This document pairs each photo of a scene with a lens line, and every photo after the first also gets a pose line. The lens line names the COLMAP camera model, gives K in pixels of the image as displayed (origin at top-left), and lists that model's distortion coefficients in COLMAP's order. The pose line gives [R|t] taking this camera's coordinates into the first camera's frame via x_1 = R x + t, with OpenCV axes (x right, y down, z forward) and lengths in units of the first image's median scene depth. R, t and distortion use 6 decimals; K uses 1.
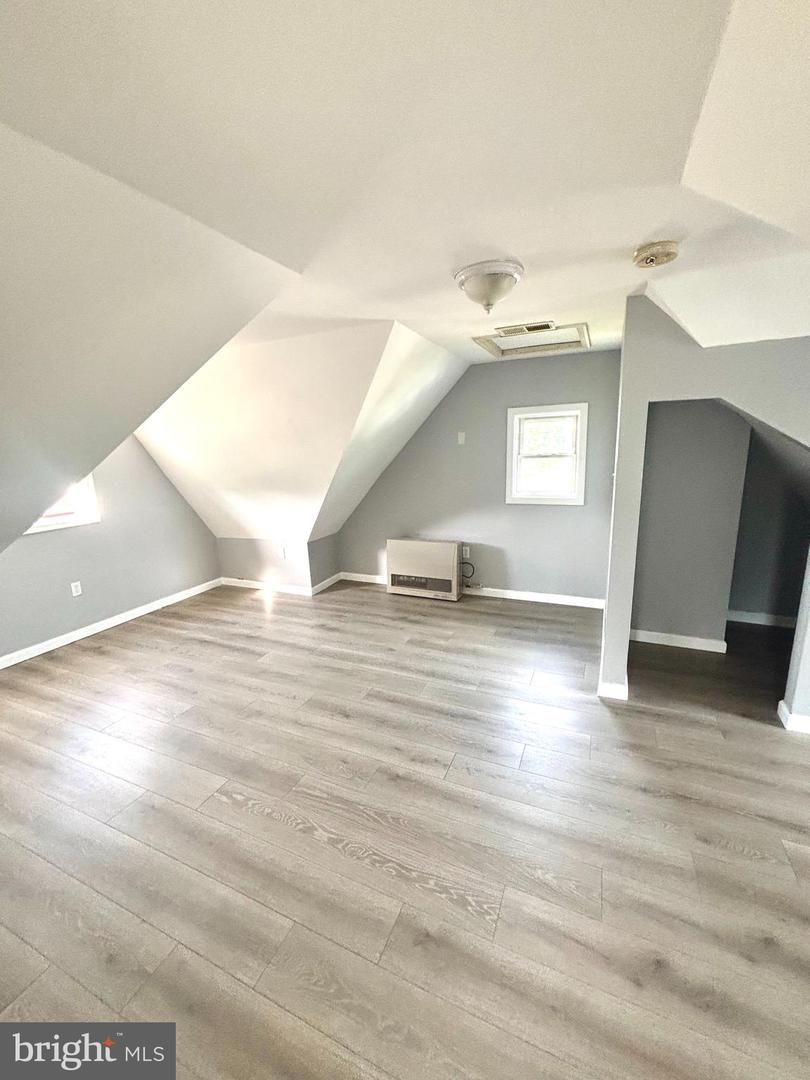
lens RADIAL K [[438.2, 0, 405.0], [0, 438.2, 540.0], [0, 0, 1]] dist [-0.001378, -0.000251]
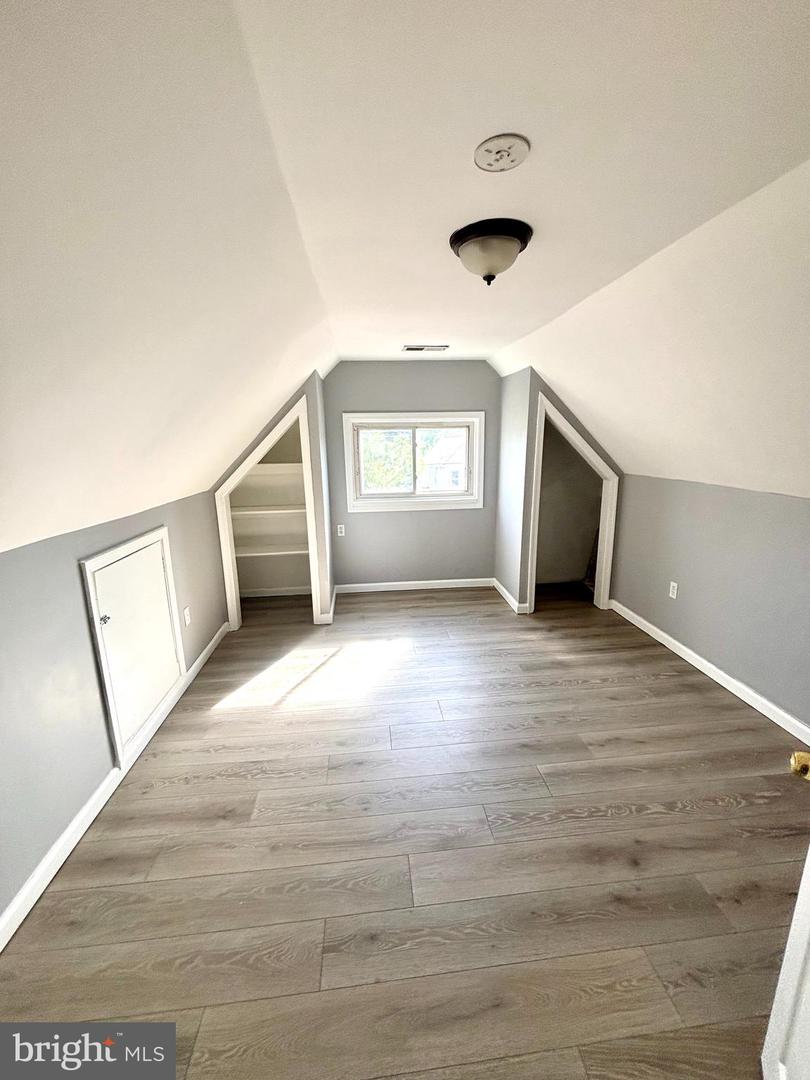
lens RADIAL K [[438.2, 0, 405.0], [0, 438.2, 540.0], [0, 0, 1]] dist [-0.001378, -0.000251]
pose [[-0.866810, 0.155531, -0.473762, 0.809865], [-0.061056, 0.909857, 0.410406, -0.339617], [0.494886, 0.384670, -0.779177, 1.411280]]
